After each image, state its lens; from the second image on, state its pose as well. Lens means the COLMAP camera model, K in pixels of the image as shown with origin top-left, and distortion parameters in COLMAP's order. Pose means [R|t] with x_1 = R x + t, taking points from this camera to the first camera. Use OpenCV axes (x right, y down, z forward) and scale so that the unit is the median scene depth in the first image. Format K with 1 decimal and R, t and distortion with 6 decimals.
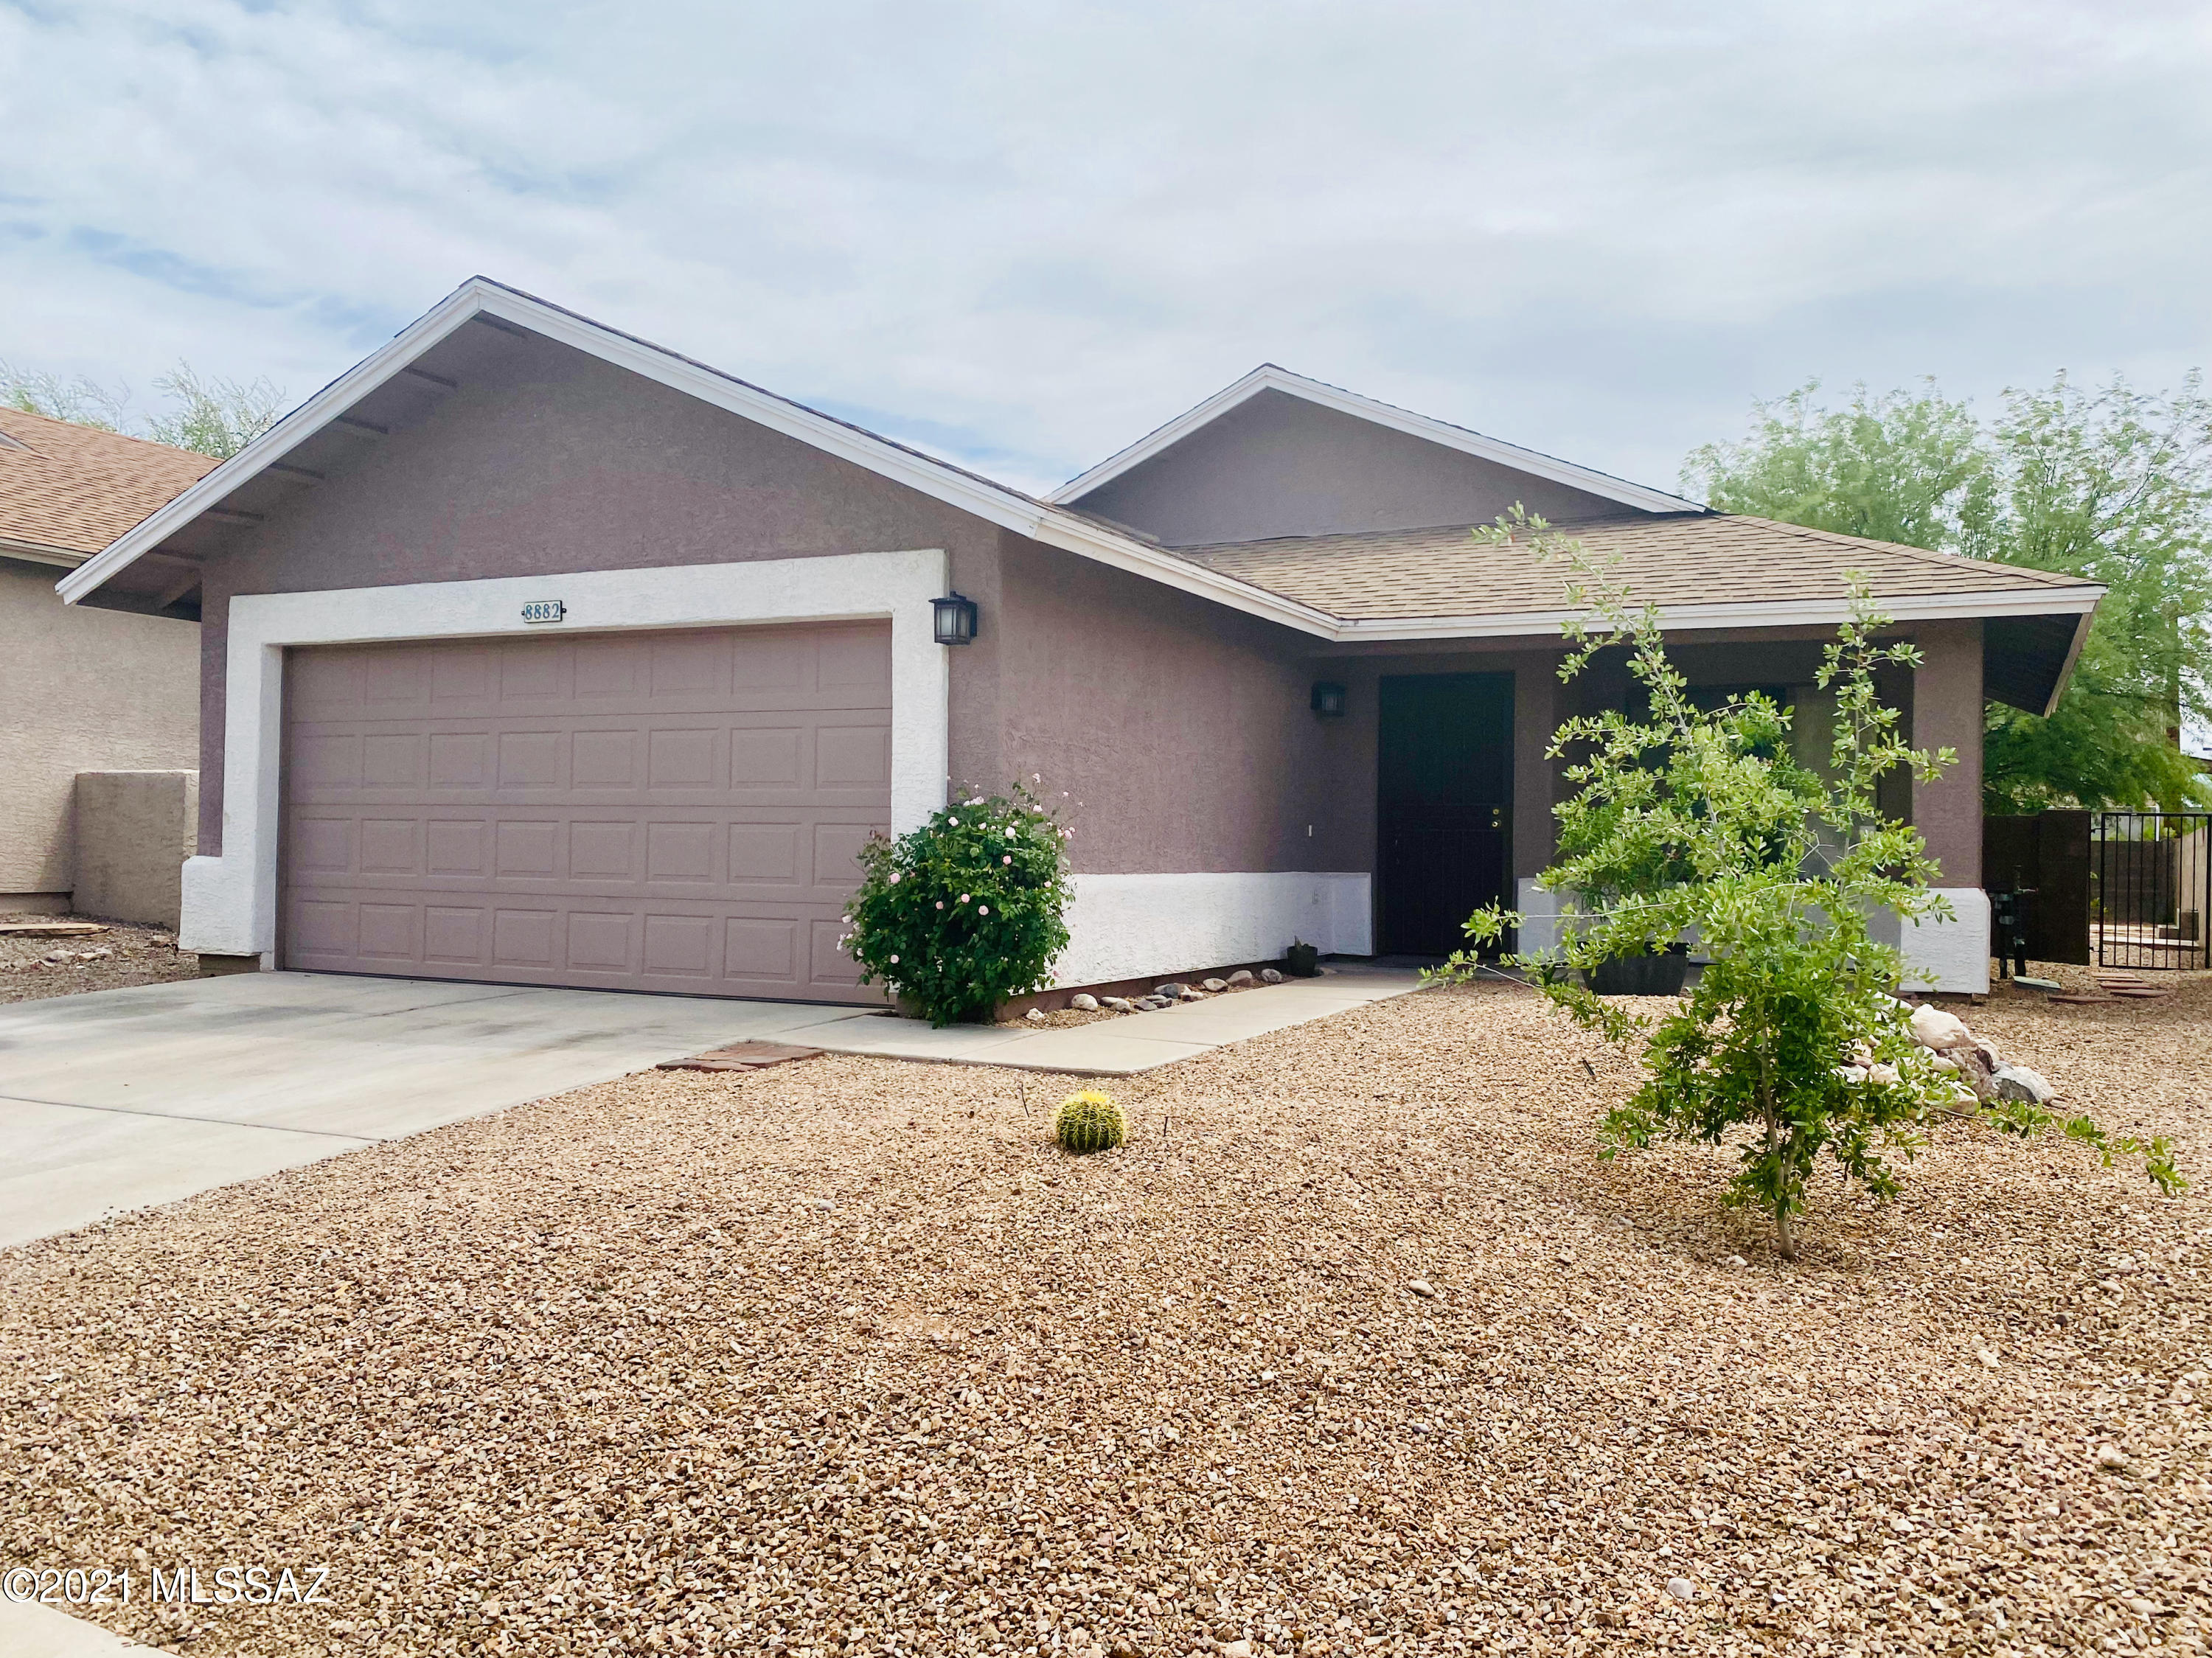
lens RADIAL K [[1842.9, 0, 1106.0], [0, 1842.9, 829.0], [0, 0, 1]] dist [0.007058, -0.004688]
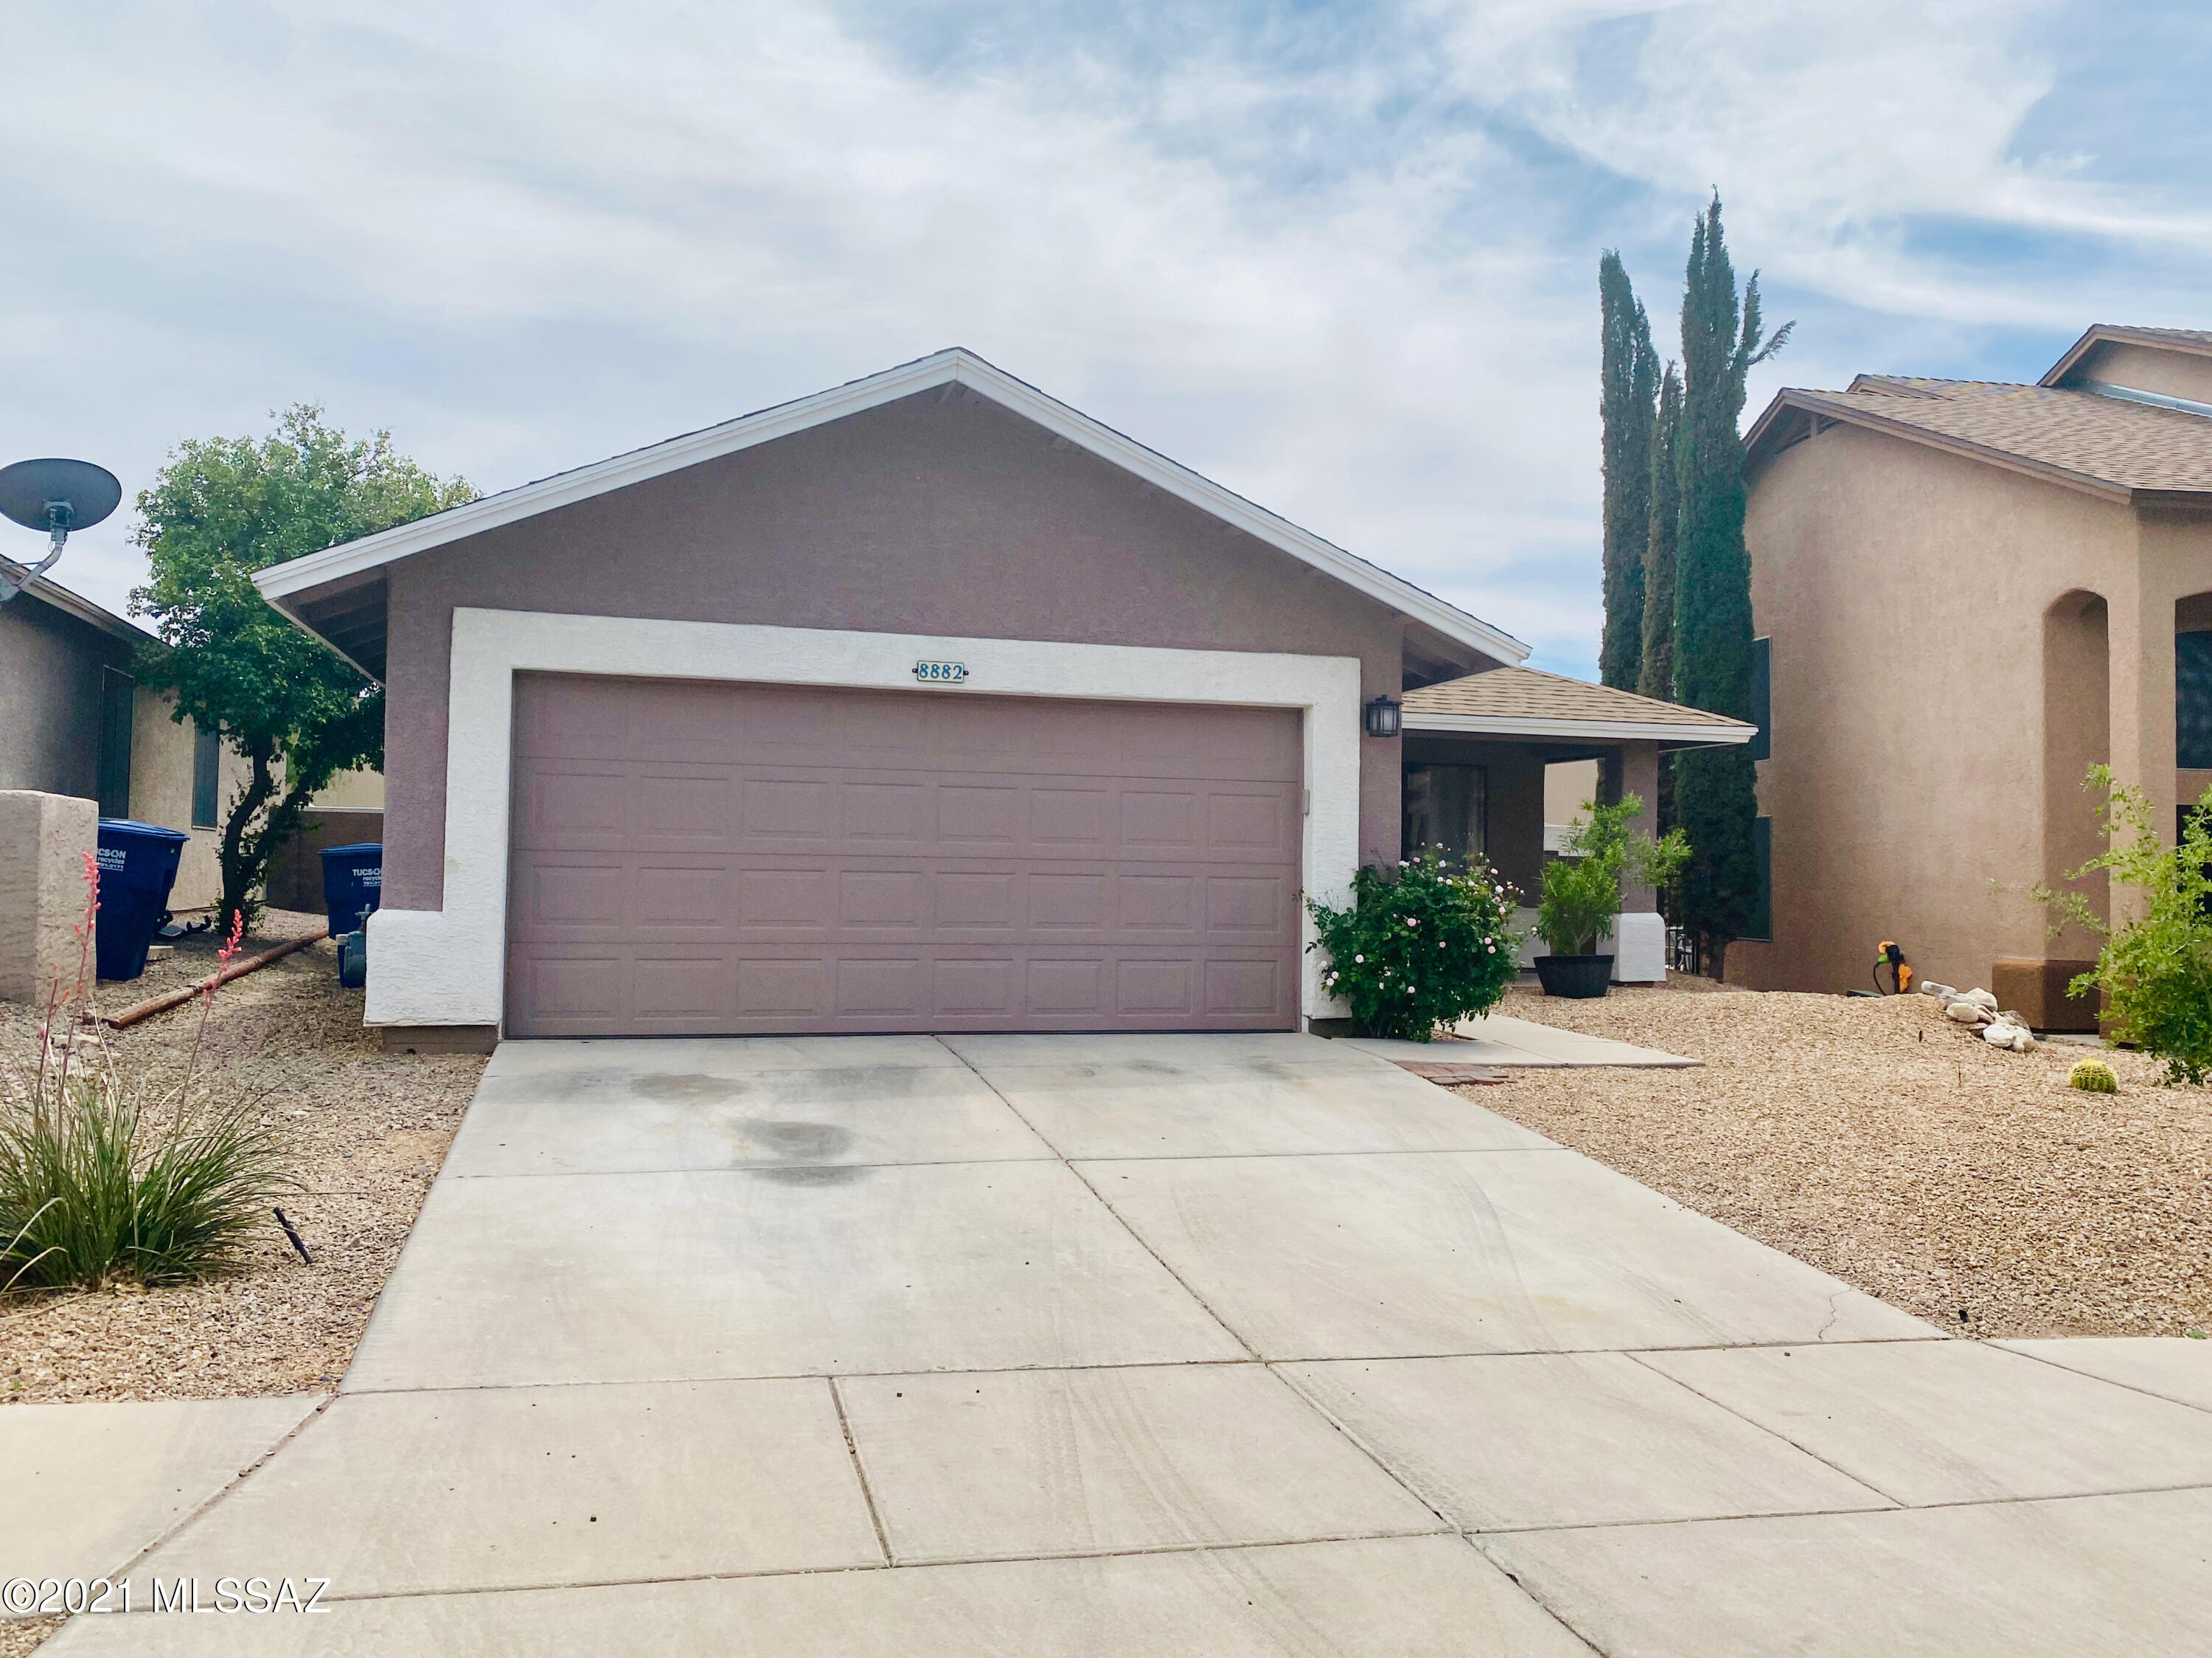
lens RADIAL K [[1902.1, 0, 1106.0], [0, 1902.1, 829.0], [0, 0, 1]] dist [0.101230, 0.000085]
pose [[0.747069, 0.017786, 0.664509, -0.946163], [-0.010735, 0.999834, -0.014692, -0.014197], [-0.664660, 0.003842, 0.747136, 0.135469]]
